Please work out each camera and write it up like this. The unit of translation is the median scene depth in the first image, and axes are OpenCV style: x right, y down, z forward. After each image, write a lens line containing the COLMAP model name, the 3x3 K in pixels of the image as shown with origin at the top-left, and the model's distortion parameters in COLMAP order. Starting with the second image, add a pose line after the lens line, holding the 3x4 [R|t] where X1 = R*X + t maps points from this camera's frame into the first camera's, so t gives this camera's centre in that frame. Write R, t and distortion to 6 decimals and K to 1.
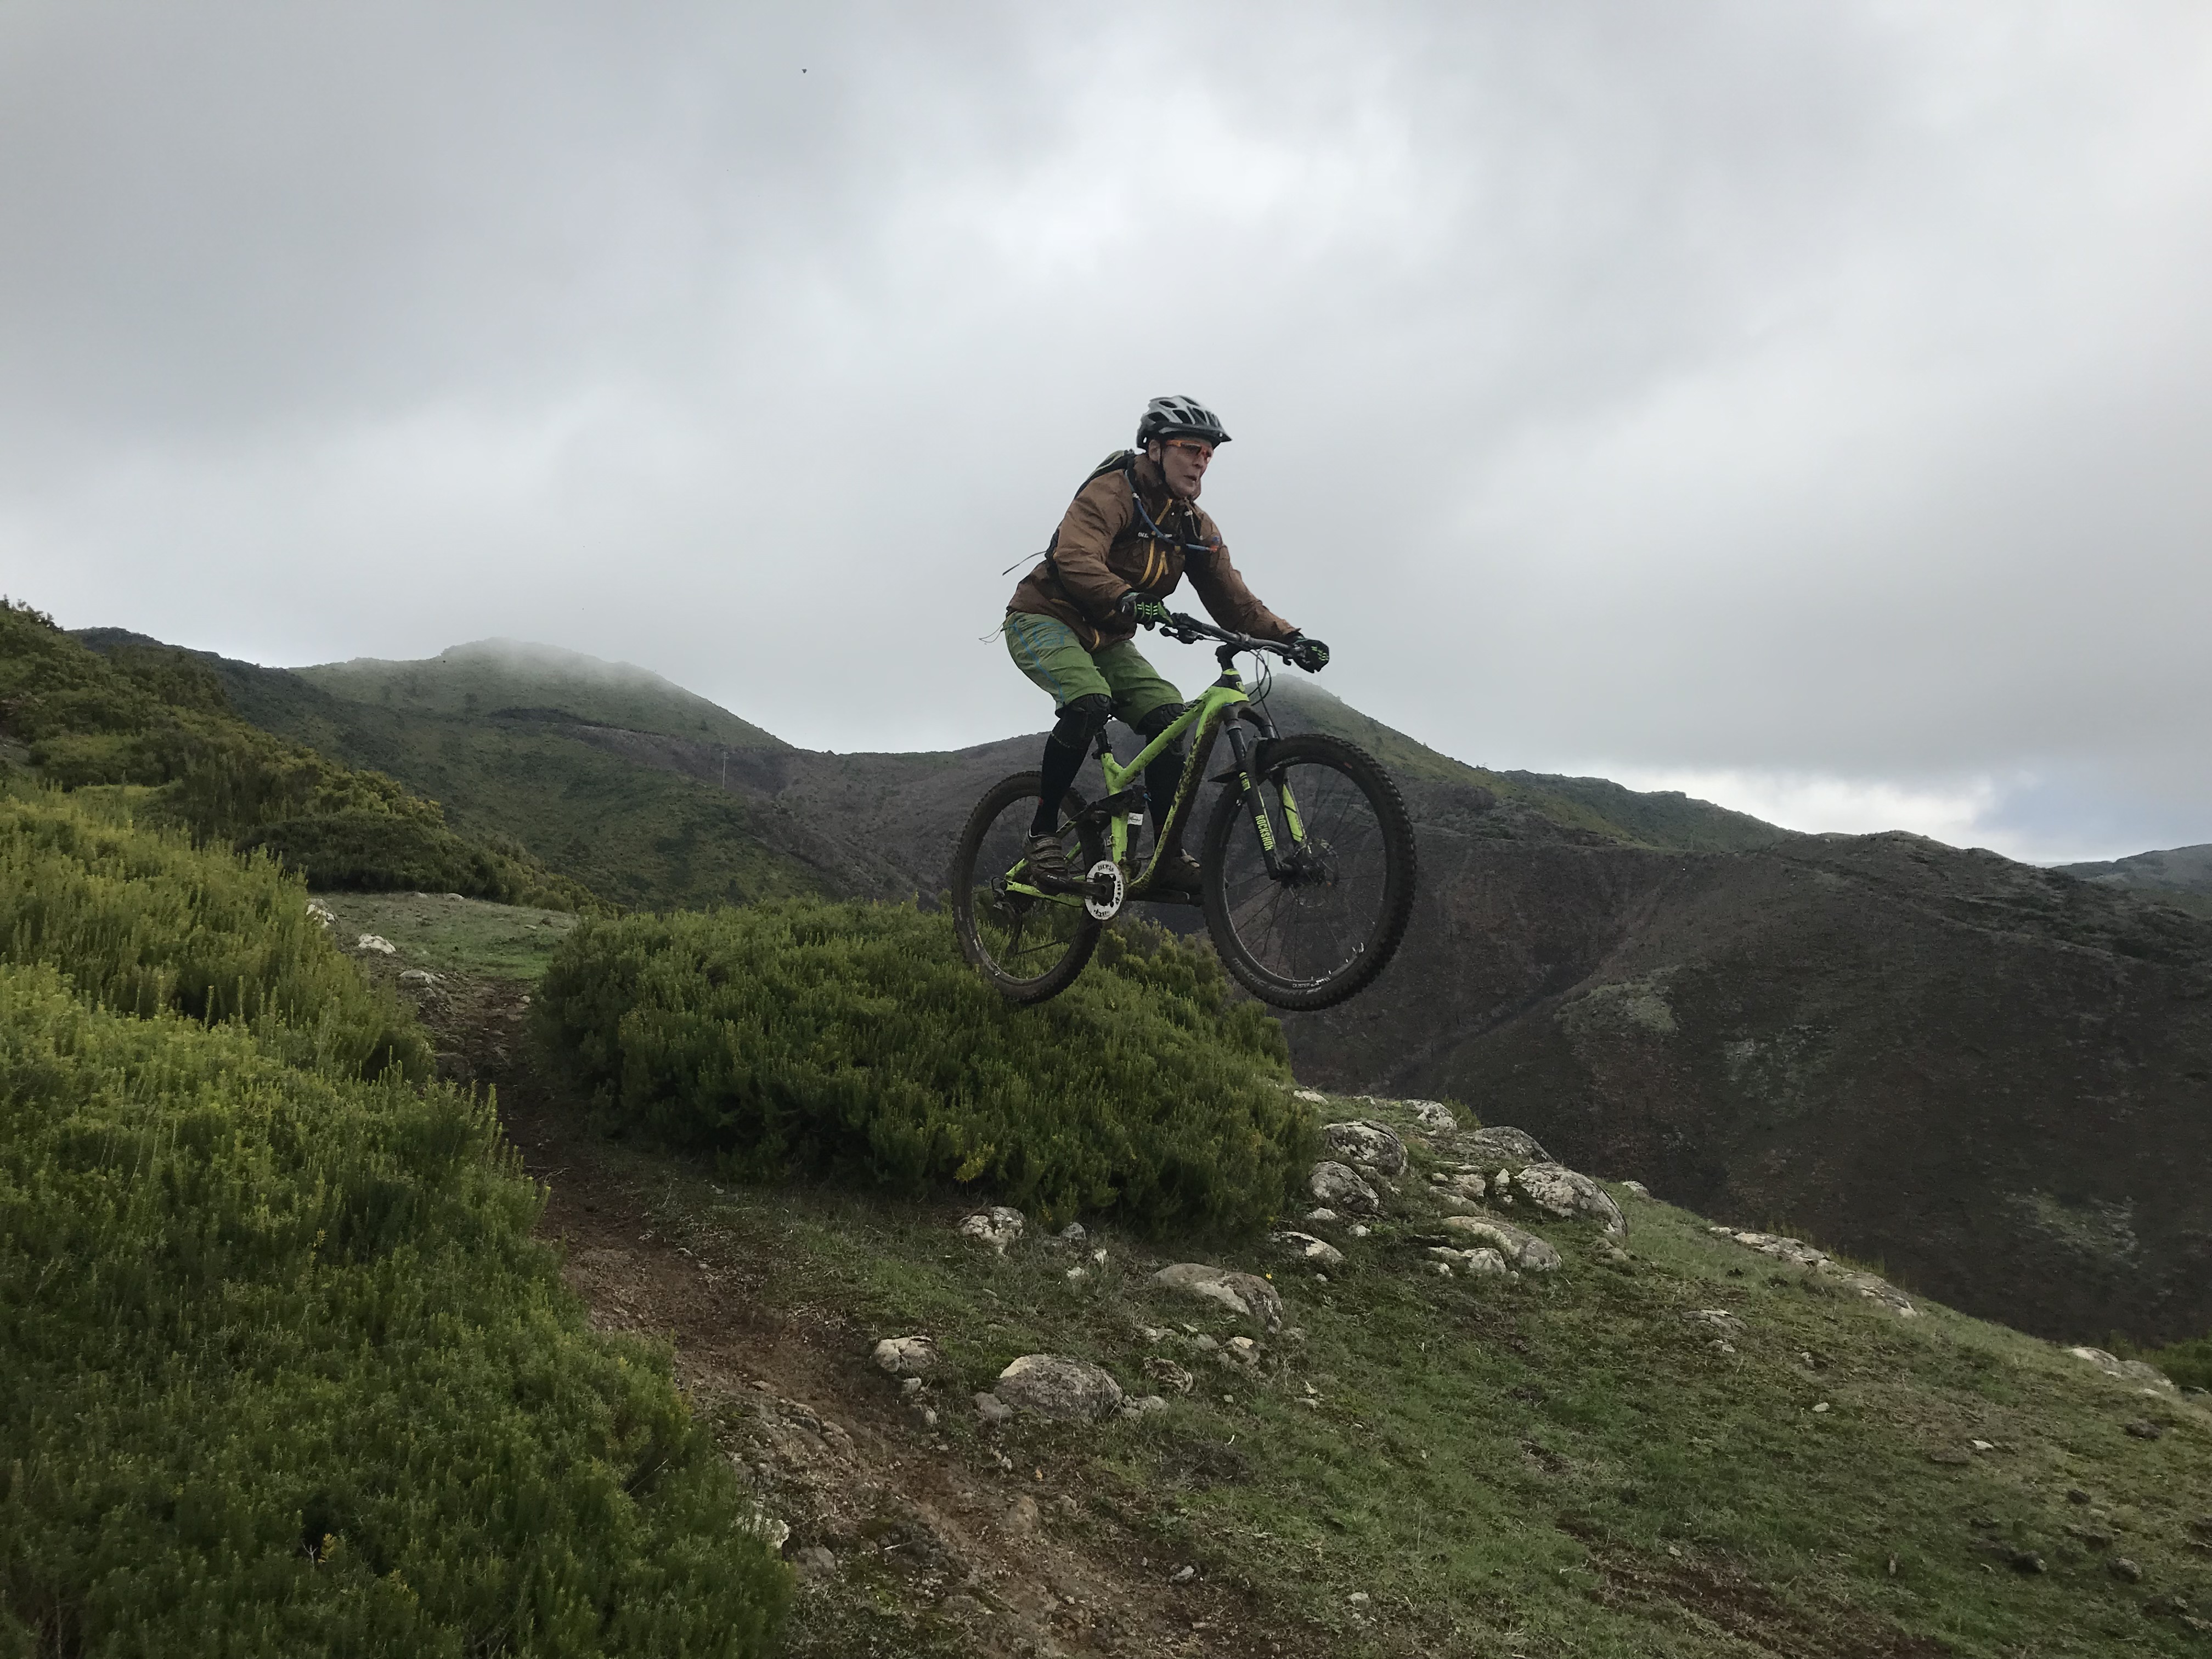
lens RADIAL K [[1810.8, 0, 1109.5], [0, 1810.8, 799.7], [0, 0, 1]] dist [0.023623, -0.022953]
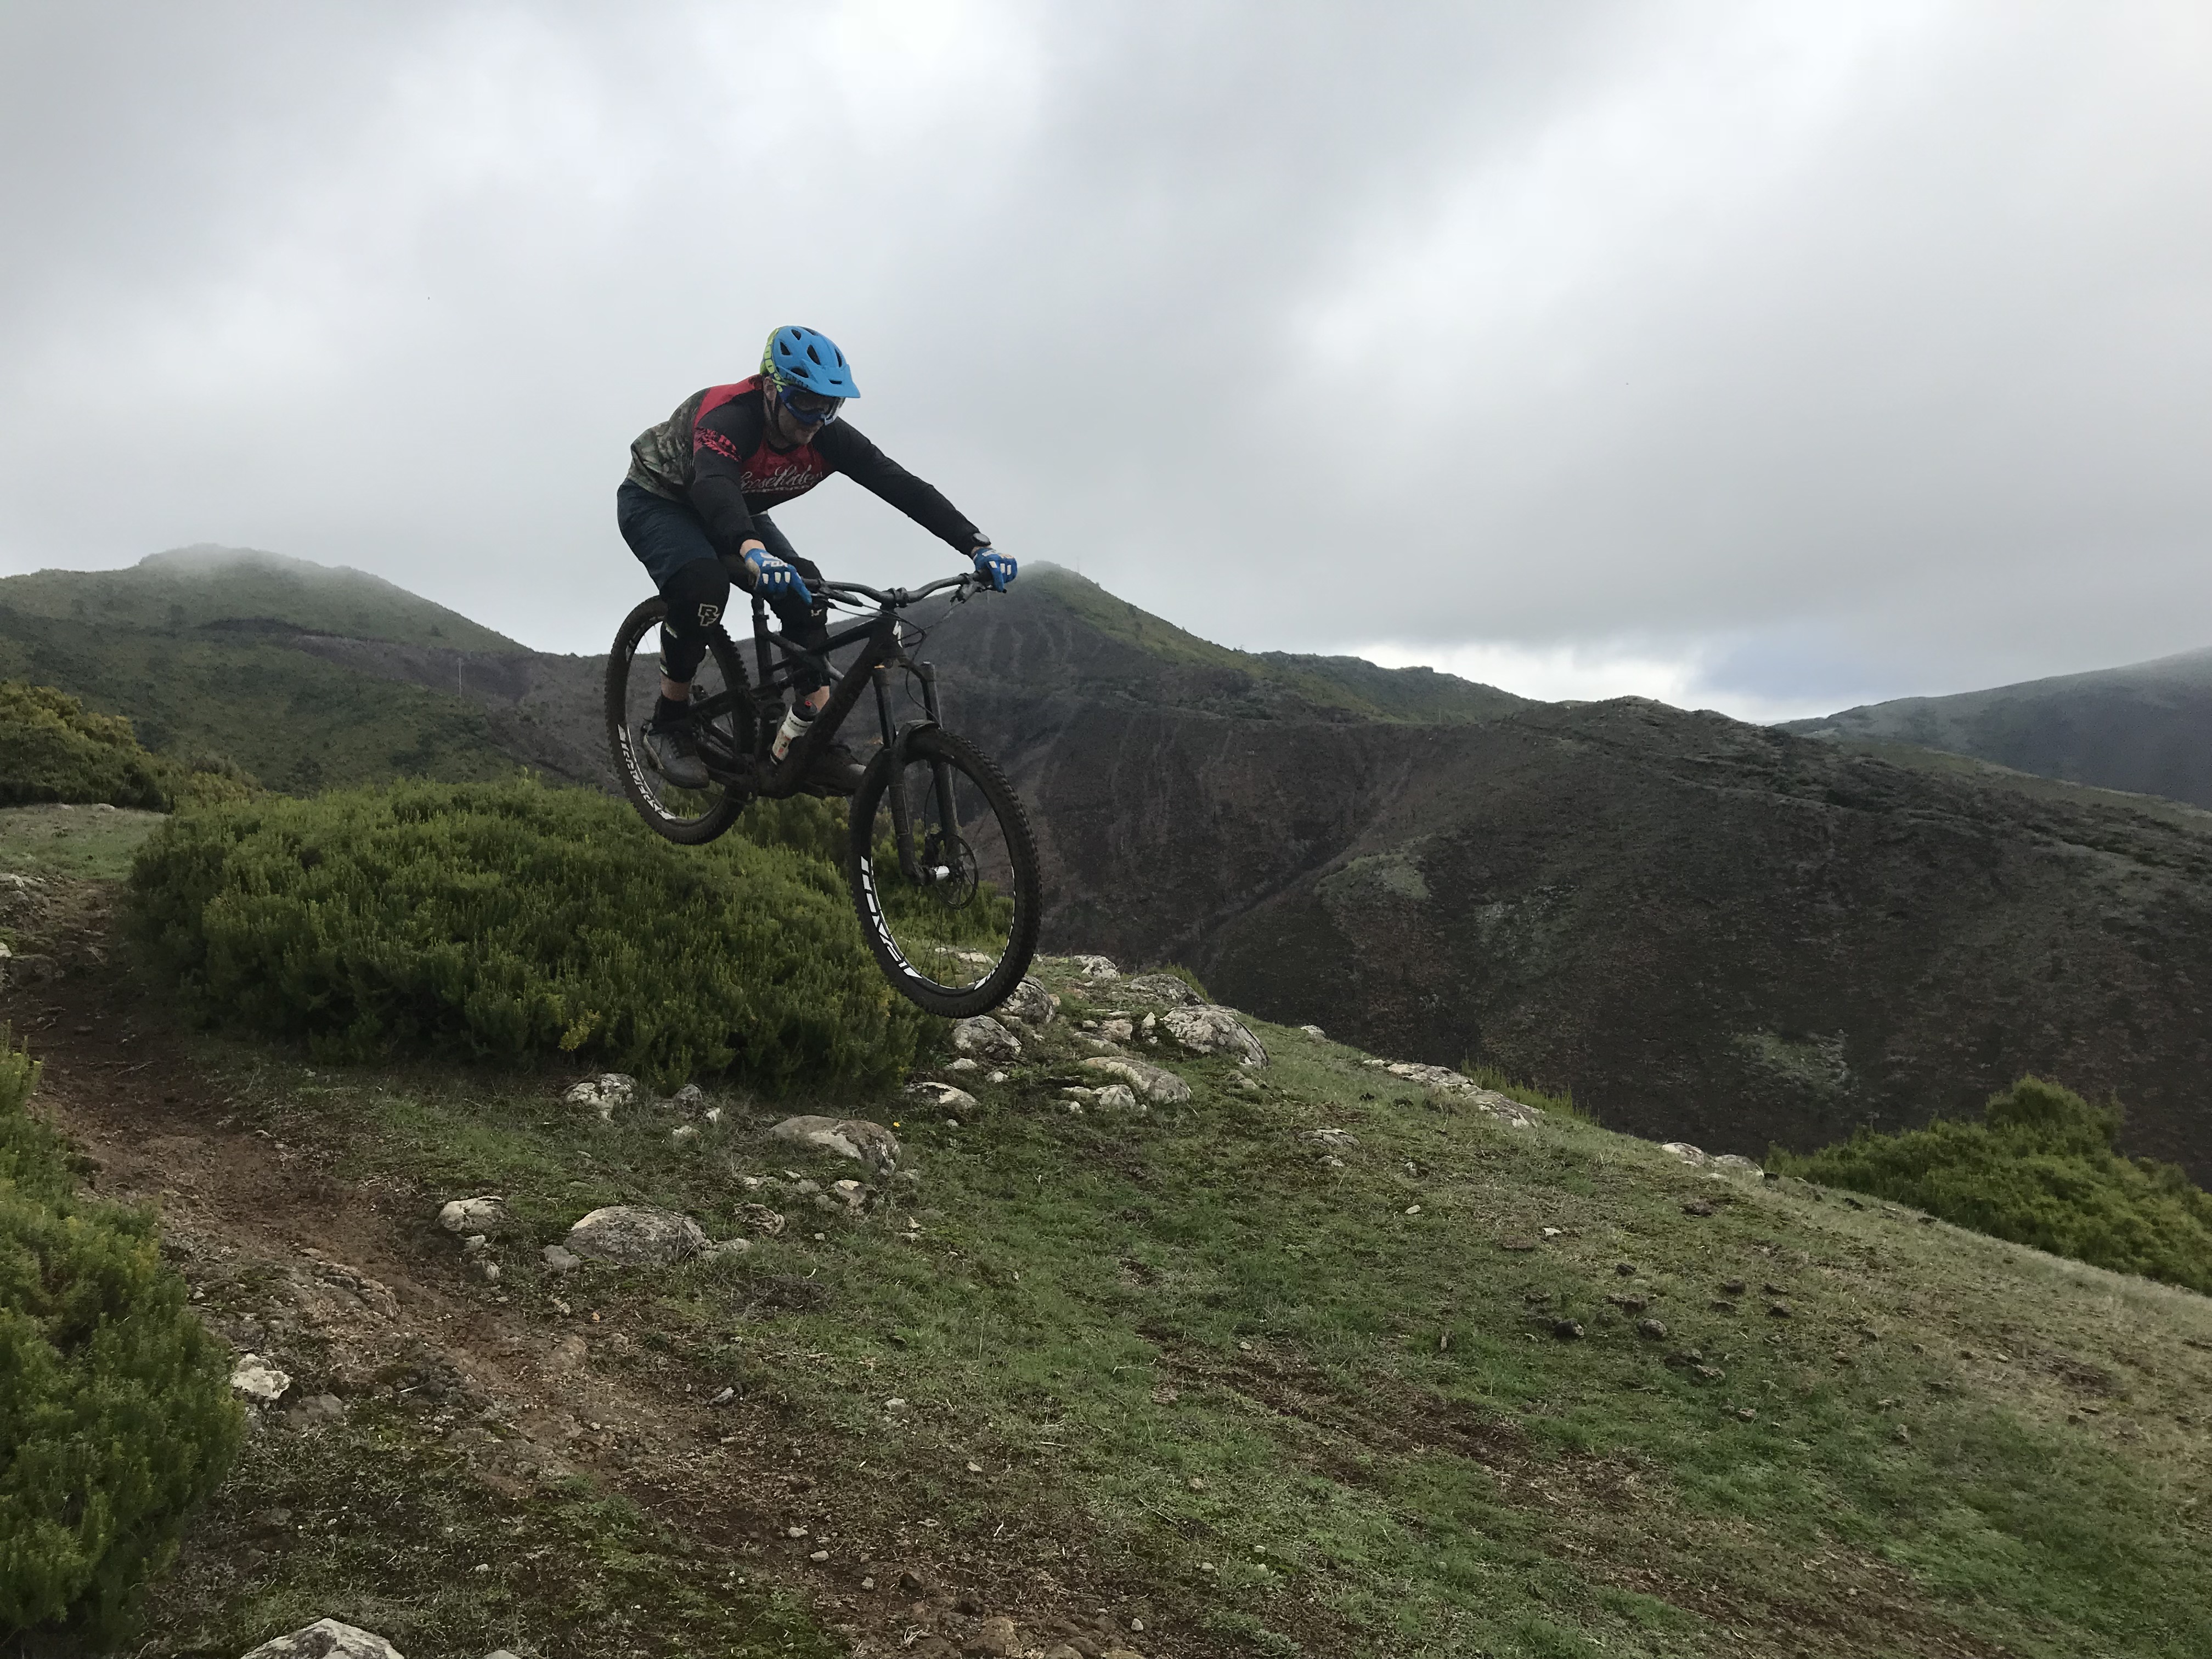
lens RADIAL K [[1810.8, 0, 1113.2], [0, 1810.8, 797.8], [0, 0, 1]] dist [0.023623, -0.022953]
pose [[0.991123, -0.043371, 0.125673, 0.098055], [0.035974, 0.997517, 0.060542, 0.024084], [-0.127987, -0.055484, 0.990223, -0.017008]]
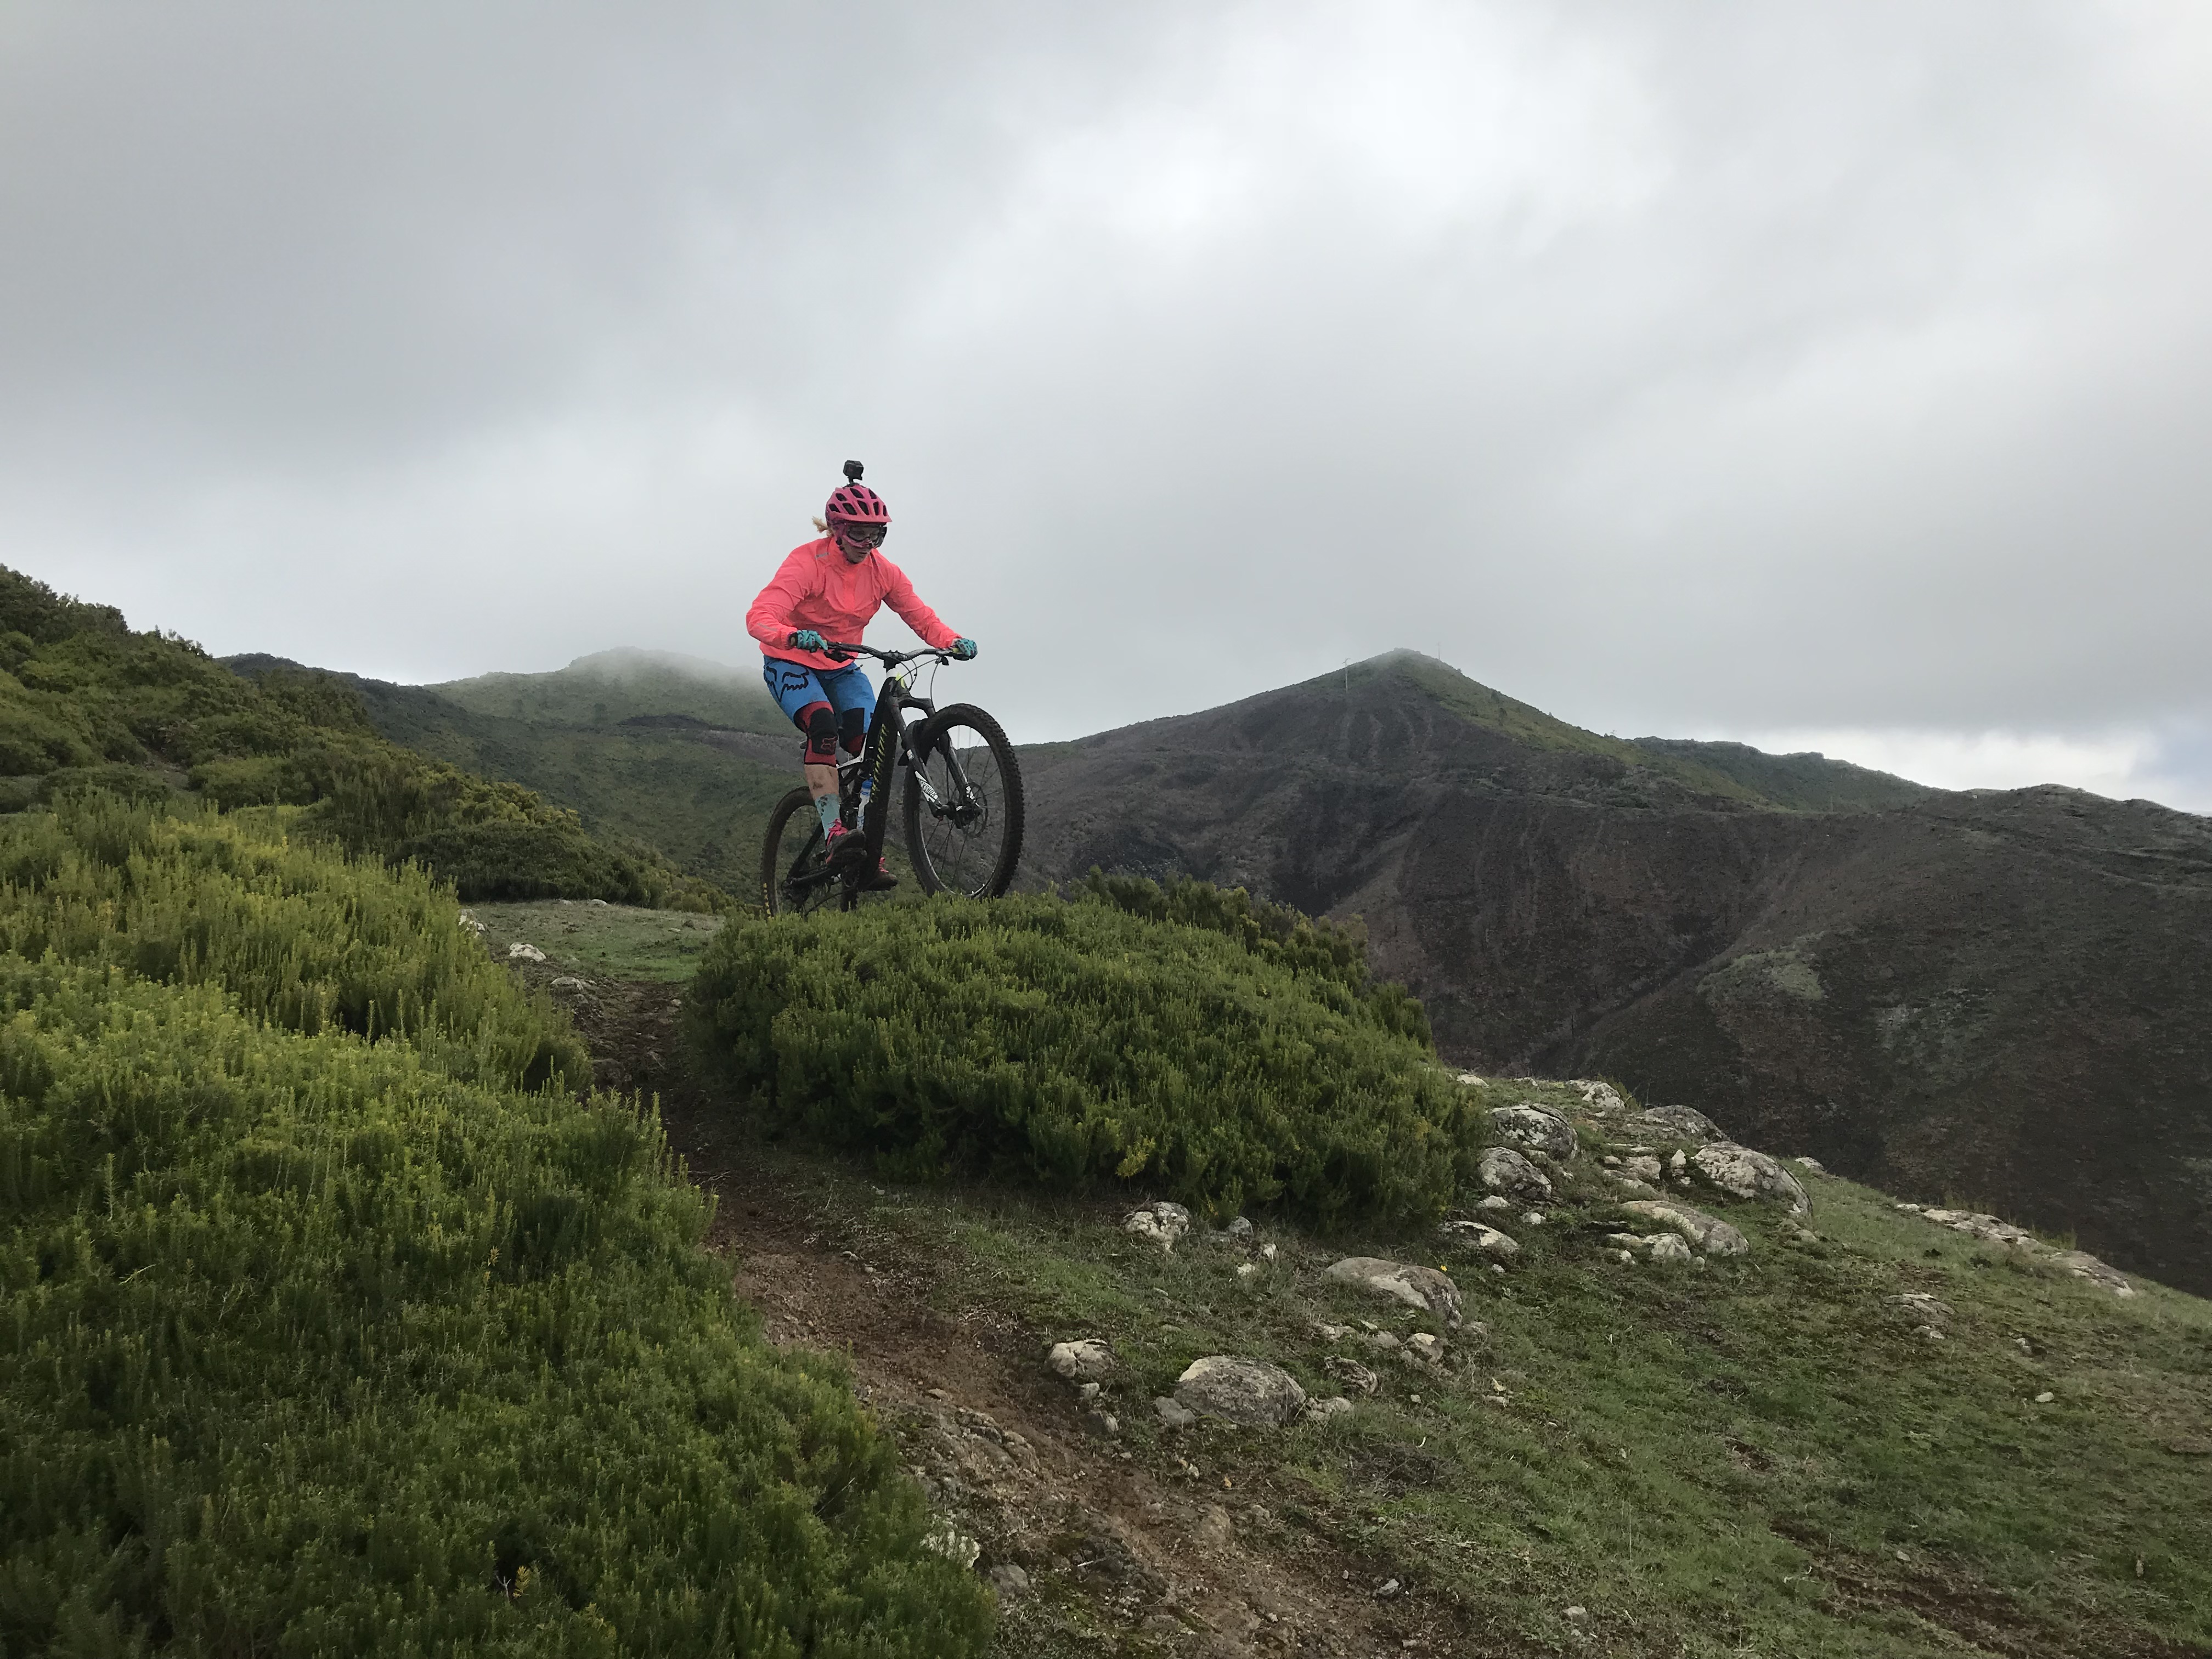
lens RADIAL K [[1810.8, 0, 1095.4], [0, 1810.8, 803.3], [0, 0, 1]] dist [0.023623, -0.022953]
pose [[0.996588, -0.037286, -0.073641, -0.017863], [0.037983, 0.999246, 0.008080, 0.001290], [0.073284, -0.010849, 0.997252, 0.029536]]
